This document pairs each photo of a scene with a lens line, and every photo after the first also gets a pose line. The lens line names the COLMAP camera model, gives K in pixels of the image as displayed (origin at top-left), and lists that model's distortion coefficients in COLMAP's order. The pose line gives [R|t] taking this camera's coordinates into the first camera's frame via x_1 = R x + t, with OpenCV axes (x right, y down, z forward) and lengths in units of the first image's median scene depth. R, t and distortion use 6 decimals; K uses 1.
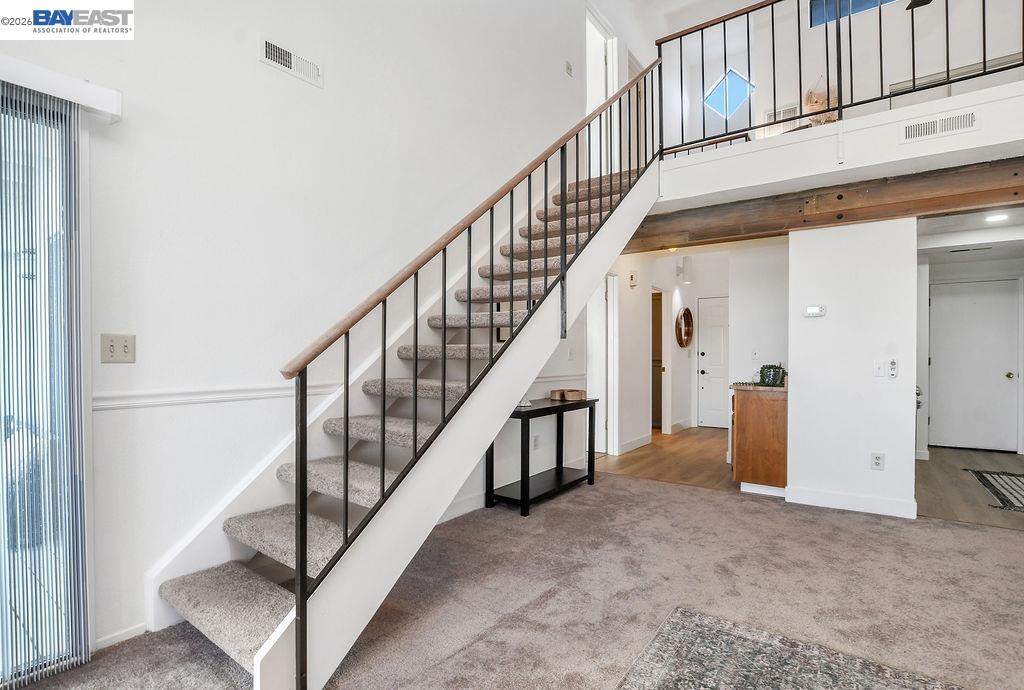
lens RADIAL K [[488.3, 0, 505.6], [0, 488.3, 358.9], [0, 0, 1]] dist [-0.002599, -0.002029]
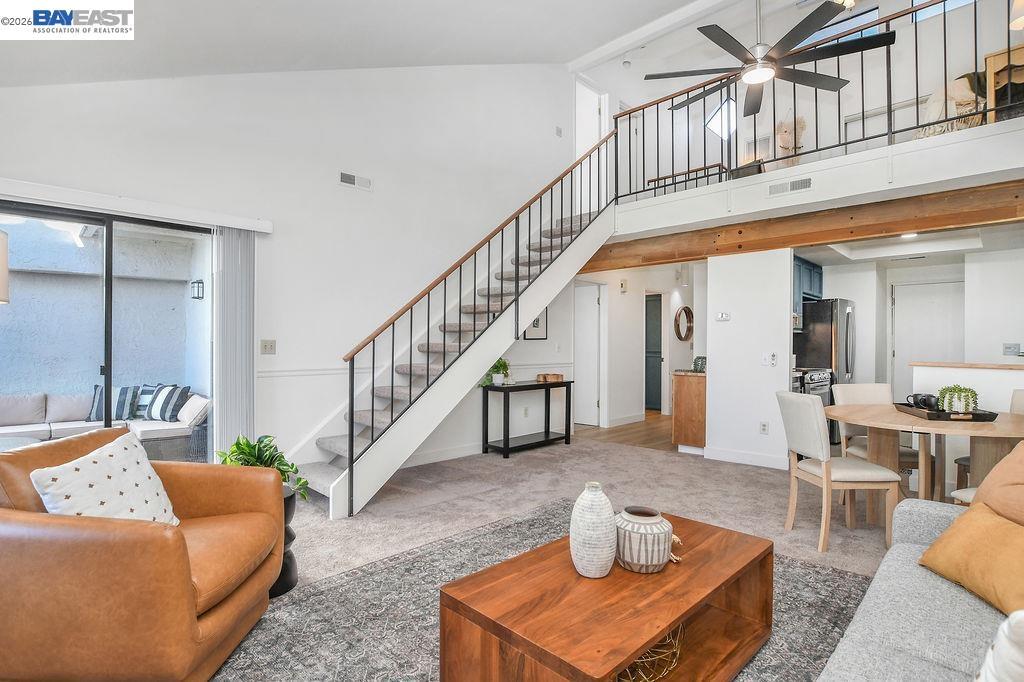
lens RADIAL K [[498.1, 0, 504.1], [0, 498.1, 346.0], [0, 0, 1]] dist [-0.001362, 0.000254]
pose [[0.987854, 0.000621, -0.155381, 0.245255], [-0.001546, 0.999982, -0.005830, -0.007251], [0.155374, 0.005999, 0.987837, -0.445340]]
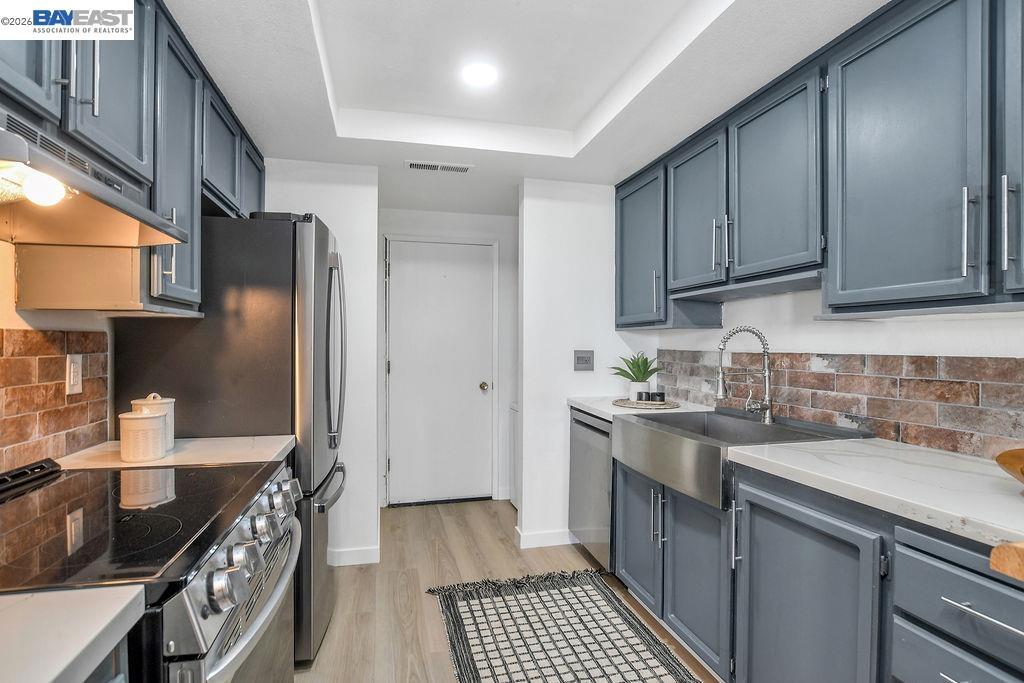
lens RADIAL K [[498.1, 0, 507.3], [0, 498.1, 343.6], [0, 0, 1]] dist [-0.001362, 0.000254]
pose [[0.649704, 0.002361, 0.760183, 0.781034], [0.001196, 0.999991, -0.004128, -0.034318], [-0.760186, 0.003591, 0.649695, 0.770843]]
